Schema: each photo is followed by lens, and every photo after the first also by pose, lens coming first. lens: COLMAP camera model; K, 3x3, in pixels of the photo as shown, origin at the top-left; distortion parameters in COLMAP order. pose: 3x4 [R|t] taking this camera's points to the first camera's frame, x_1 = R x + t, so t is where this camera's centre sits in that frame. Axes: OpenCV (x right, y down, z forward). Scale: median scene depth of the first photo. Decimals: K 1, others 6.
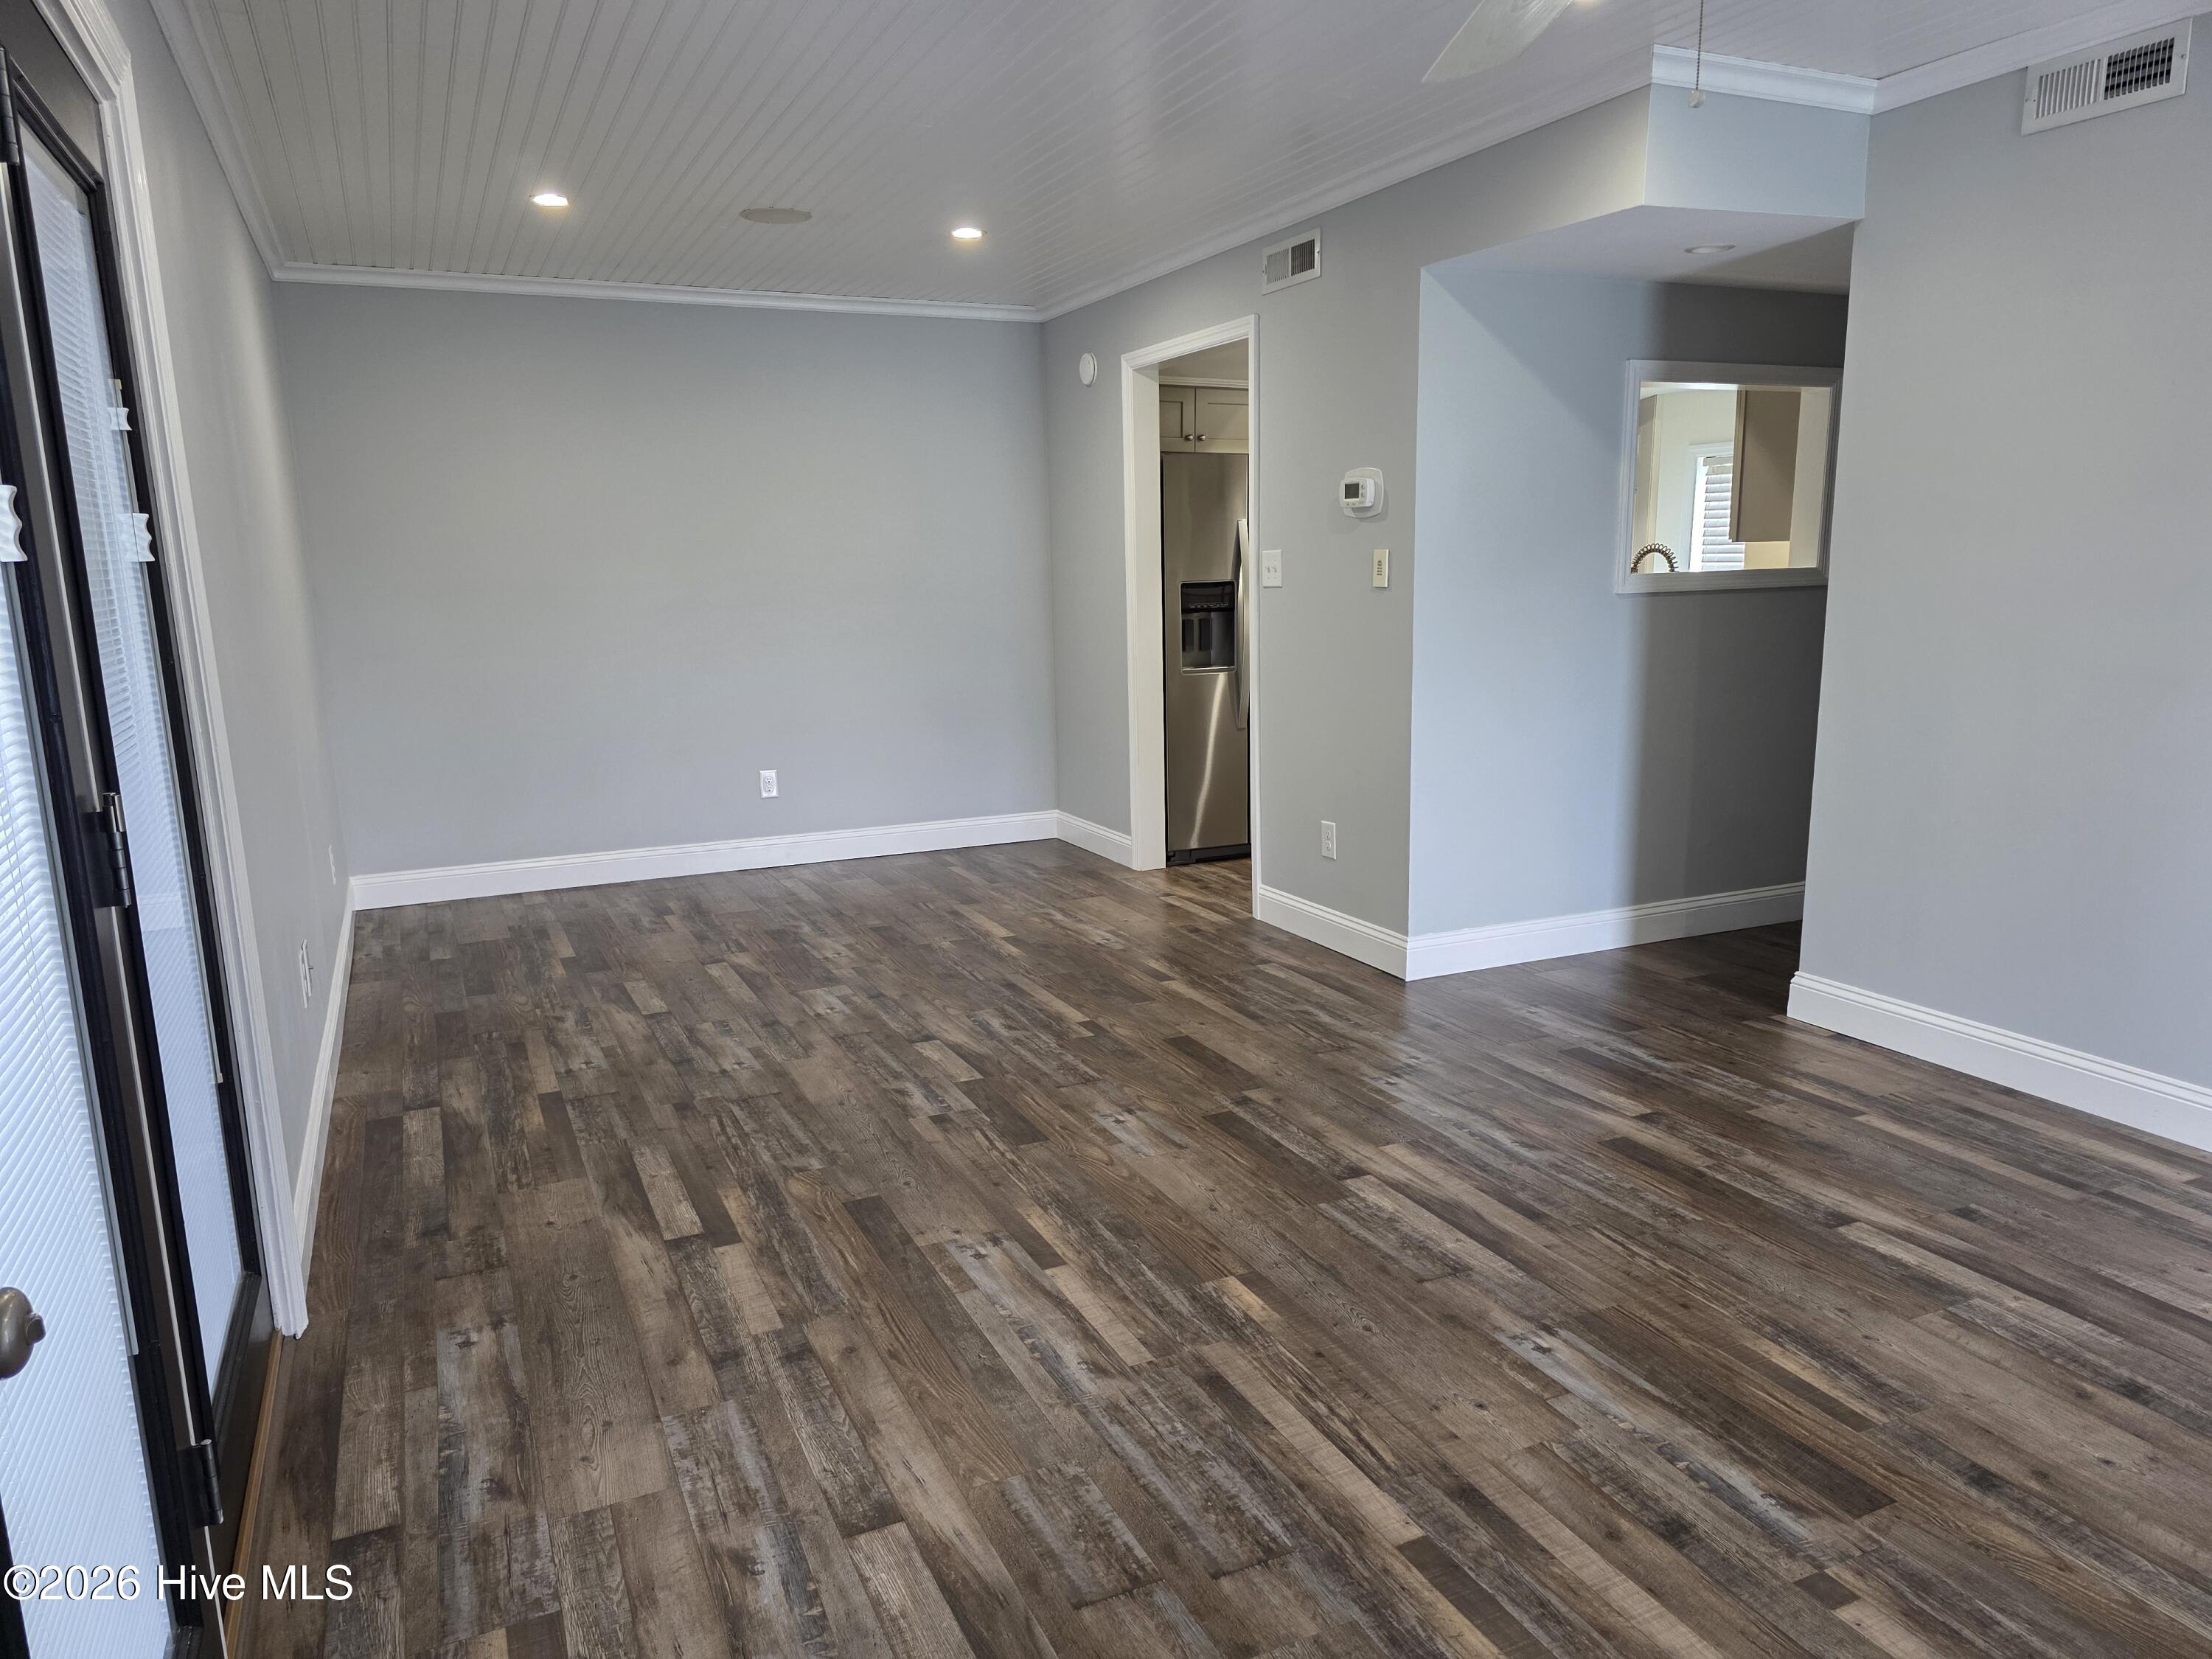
lens RADIAL K [[1500.9, 0, 1106.3], [0, 1500.9, 836.1], [0, 0, 1]] dist [0.088182, -0.088909]
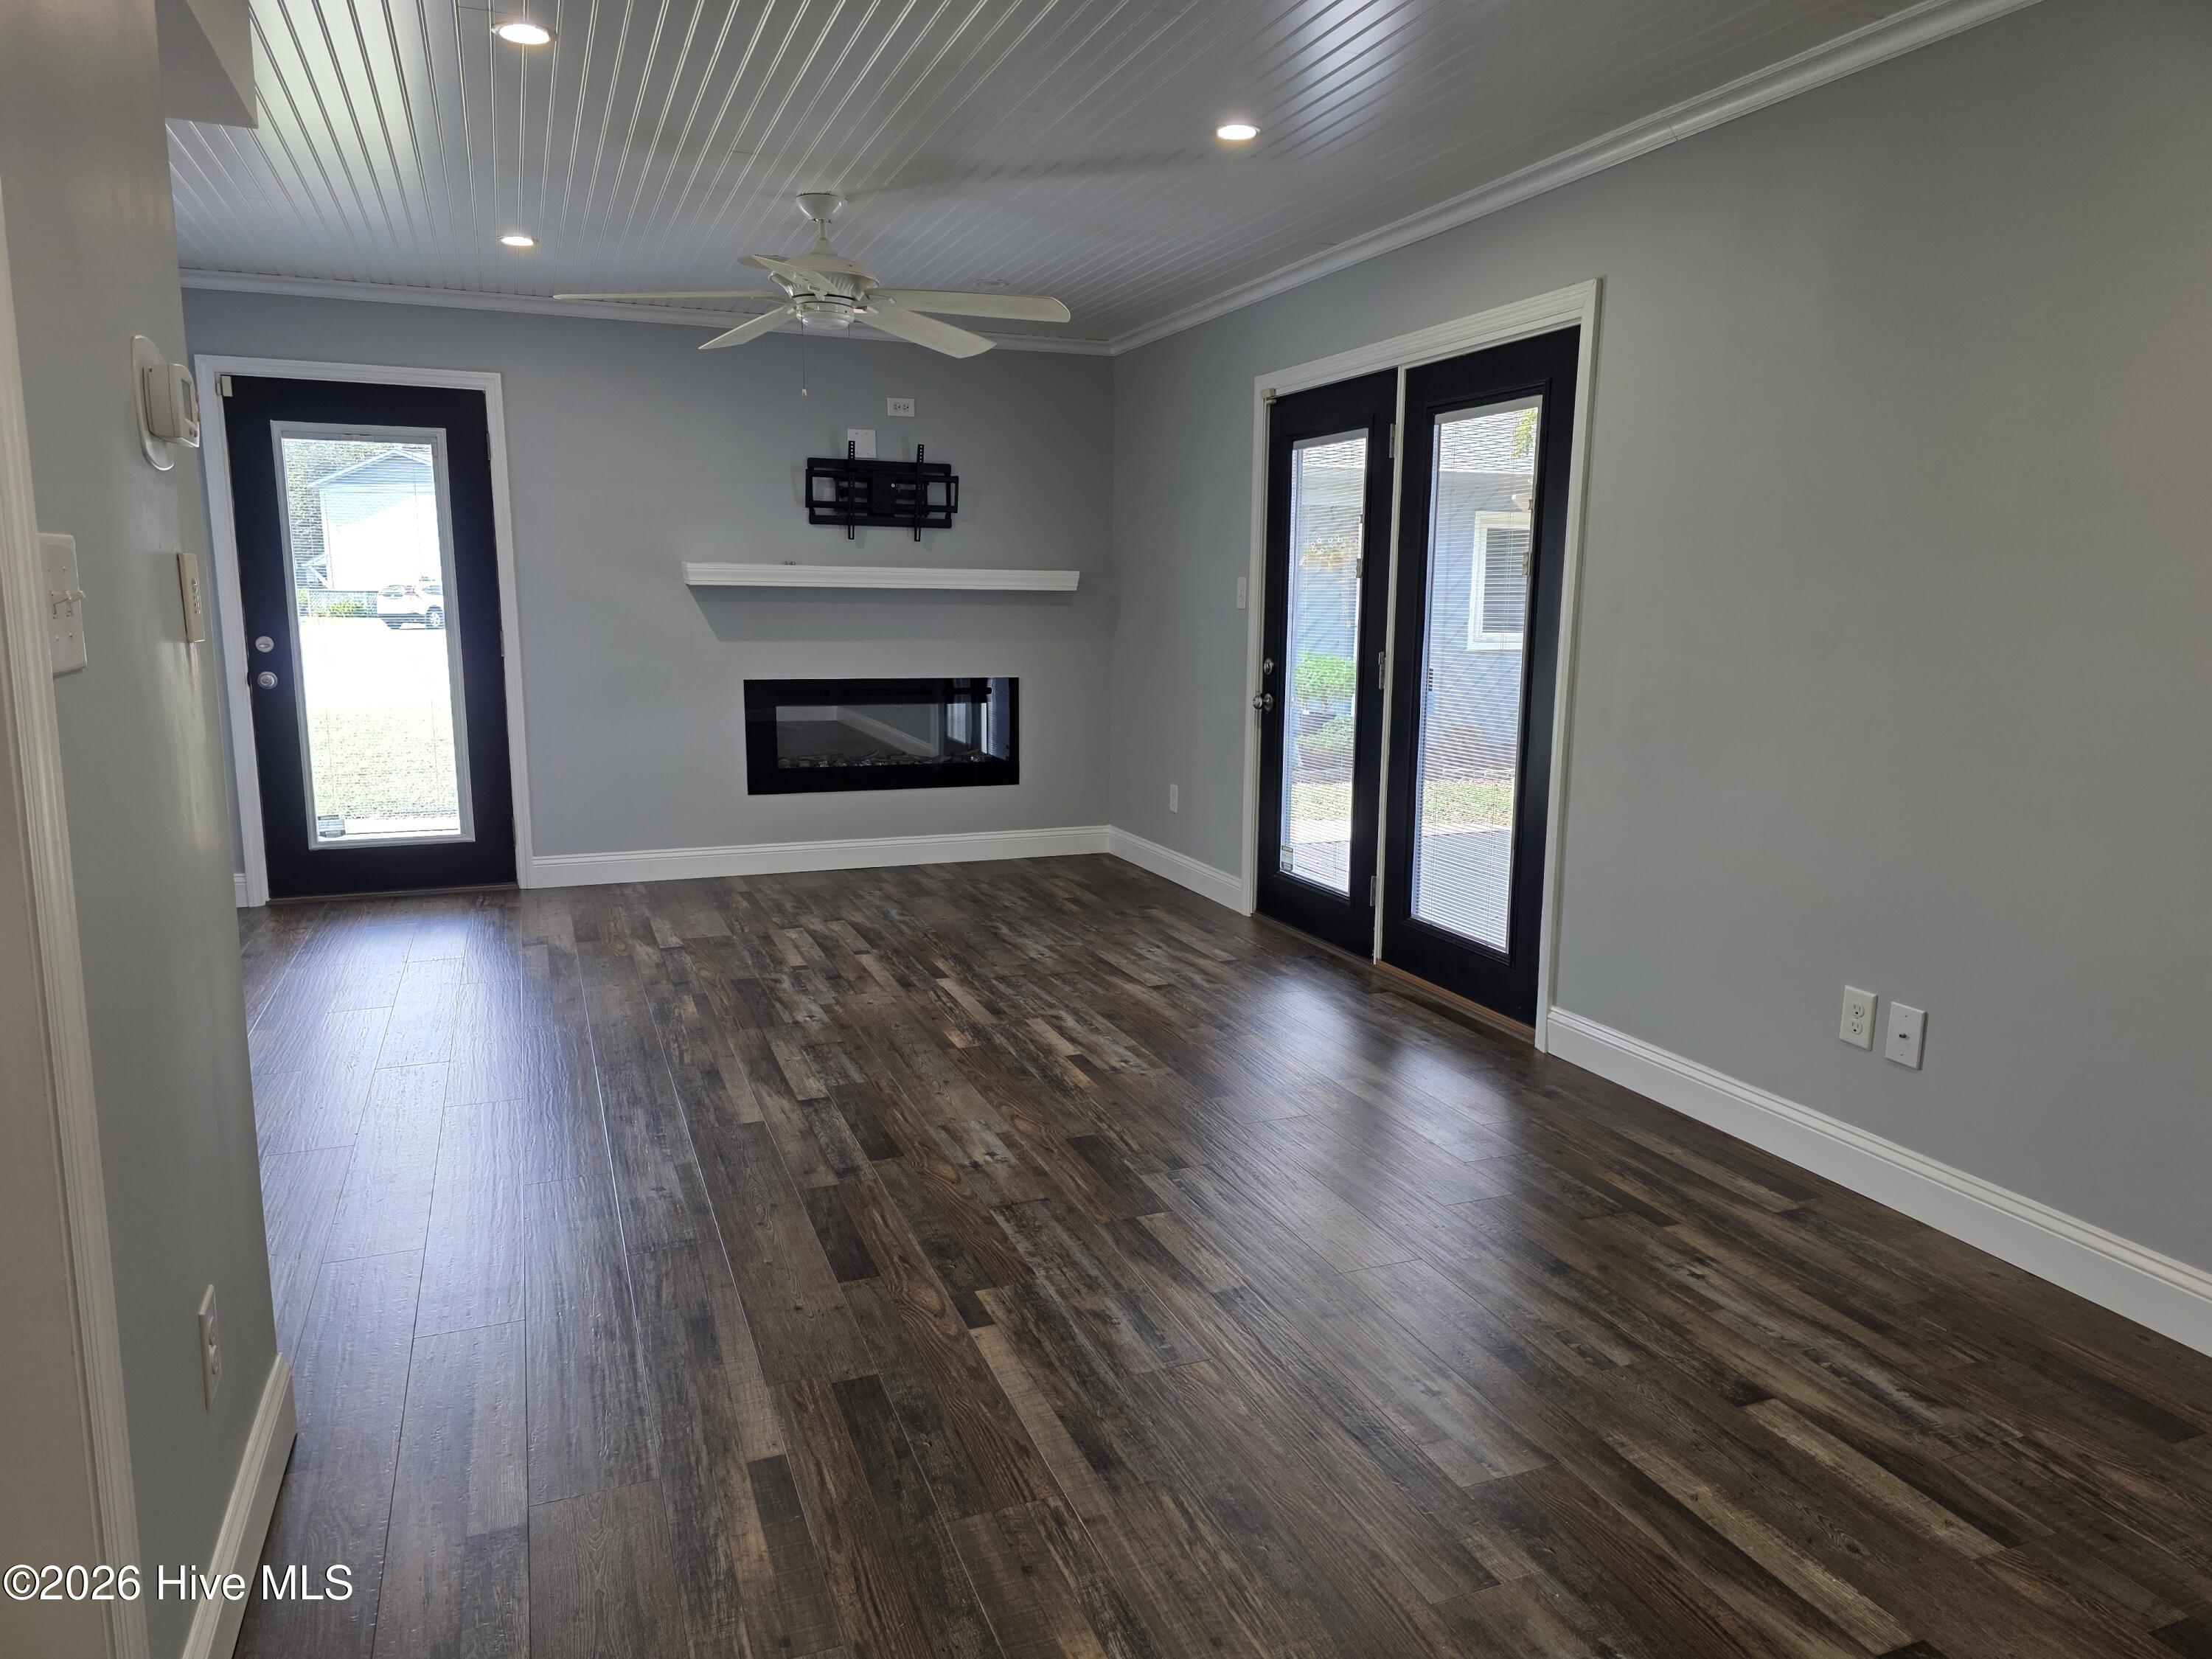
lens RADIAL K [[1500.9, 0, 1106.3], [0, 1500.9, 836.1], [0, 0, 1]] dist [0.088182, -0.088909]
pose [[-0.997953, -0.000499, 0.063951, -0.152149], [0.021107, 0.941368, 0.336720, -0.392388], [-0.060369, 0.337380, -0.939431, 2.193397]]
